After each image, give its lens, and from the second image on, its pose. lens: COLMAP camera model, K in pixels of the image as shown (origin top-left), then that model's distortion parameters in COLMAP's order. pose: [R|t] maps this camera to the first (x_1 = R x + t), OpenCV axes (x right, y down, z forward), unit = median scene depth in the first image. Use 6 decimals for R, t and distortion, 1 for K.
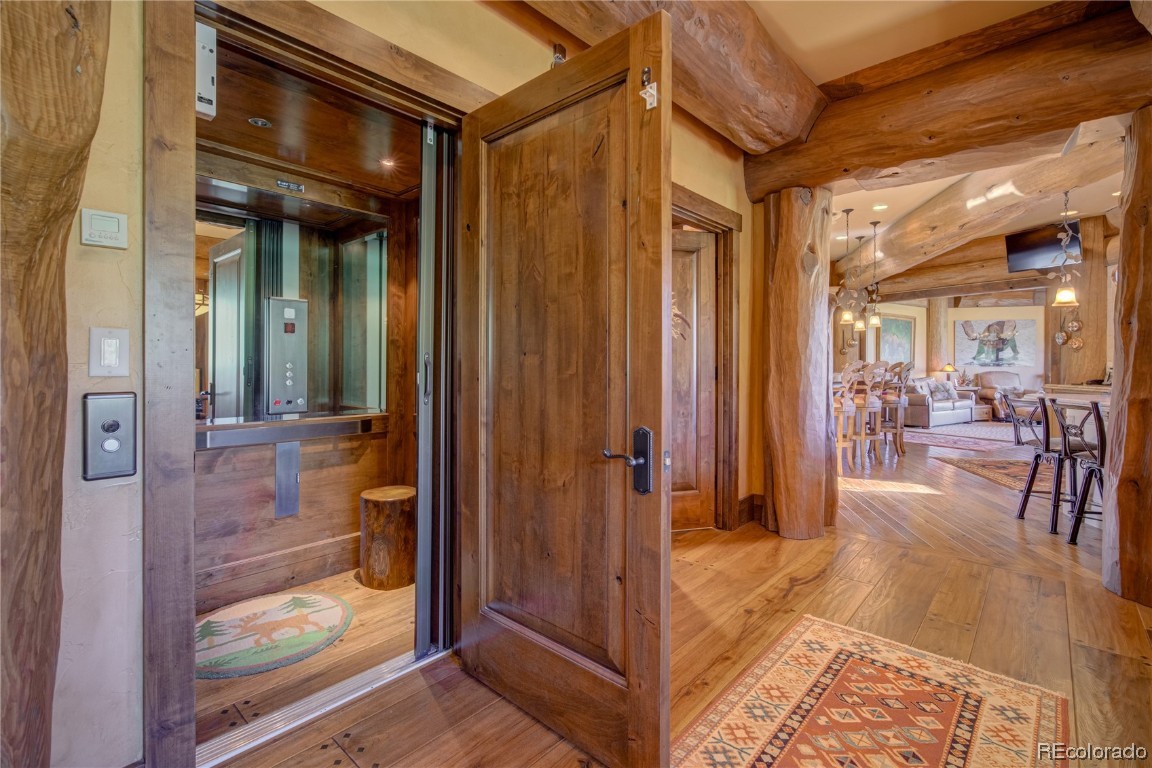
lens RADIAL K [[527.5, 0, 575.3], [0, 527.5, 376.9], [0, 0, 1]] dist [0.012383, 0.000787]
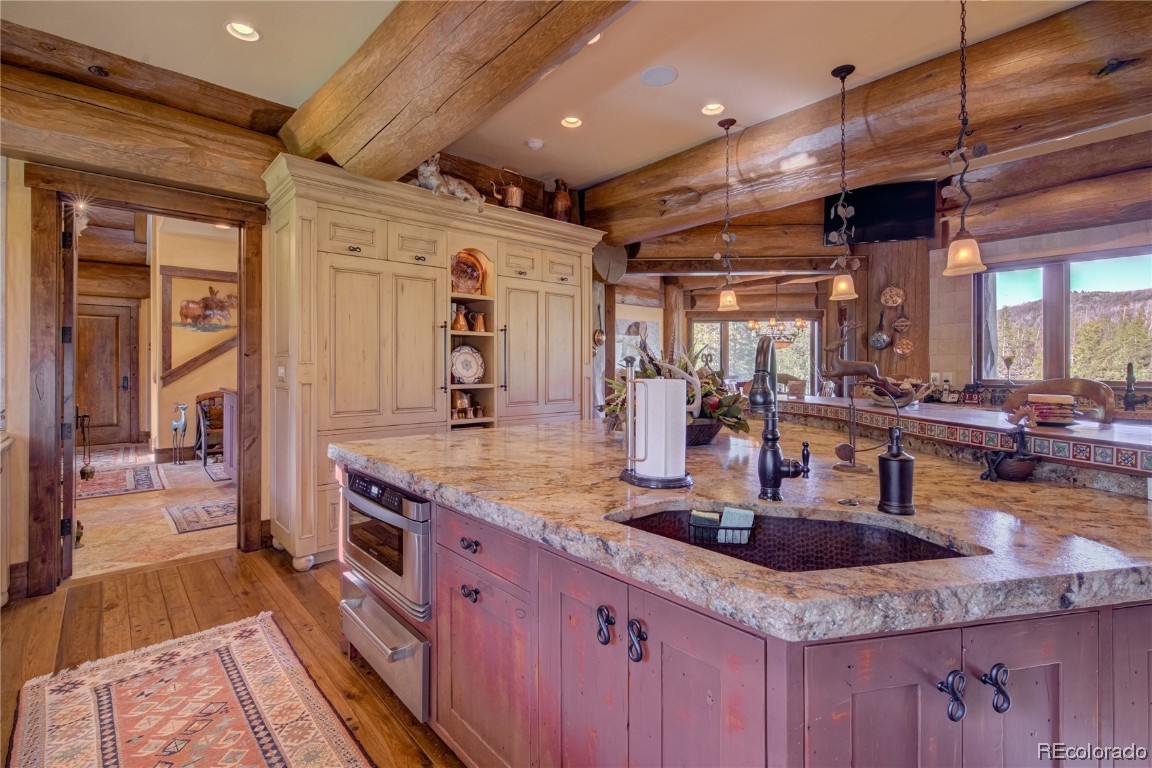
lens RADIAL K [[527.5, 0, 580.0], [0, 527.5, 374.5], [0, 0, 1]] dist [0.012383, 0.000787]
pose [[0.594312, -0.014107, 0.804111, 0.044263], [0.017458, 0.999837, 0.004638, -0.024163], [-0.804045, 0.011281, 0.594461, 0.584736]]
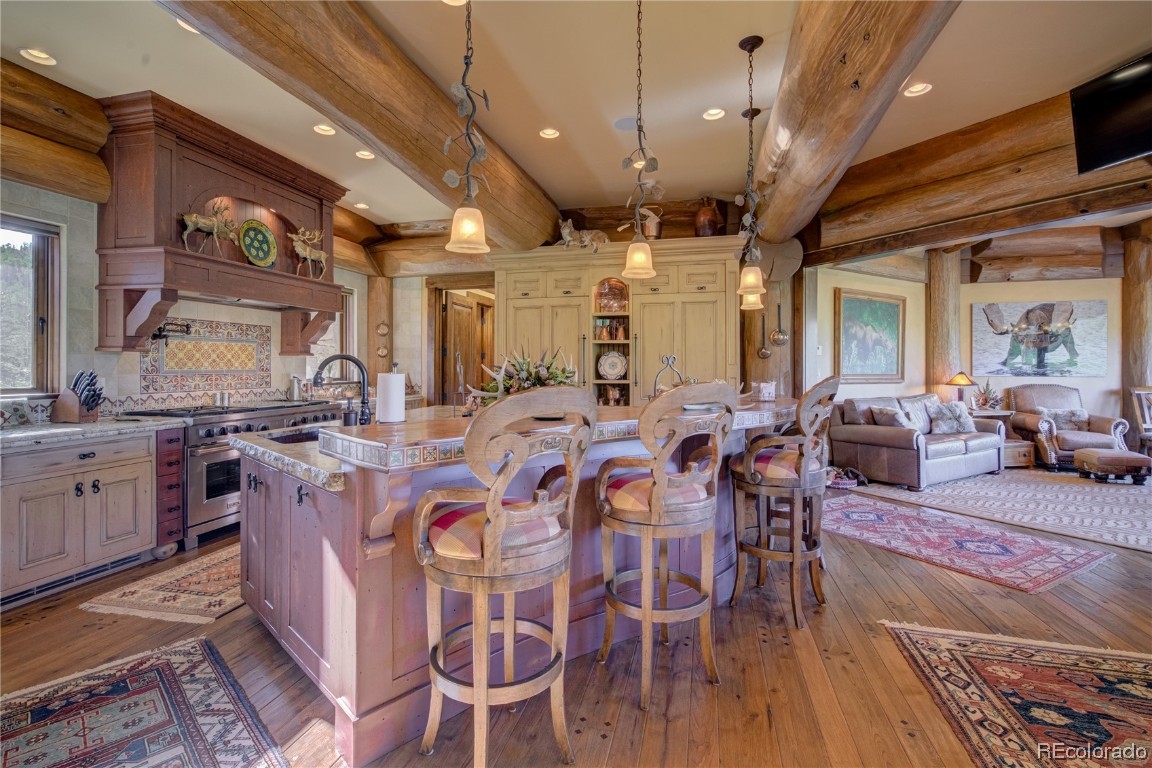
lens RADIAL K [[527.5, 0, 577.6], [0, 527.5, 377.3], [0, 0, 1]] dist [0.012383, 0.000787]
pose [[0.999350, -0.000961, -0.036025, 0.285490], [0.000807, 0.999990, -0.004293, -0.017420], [0.036029, 0.004261, 0.999342, 0.374089]]
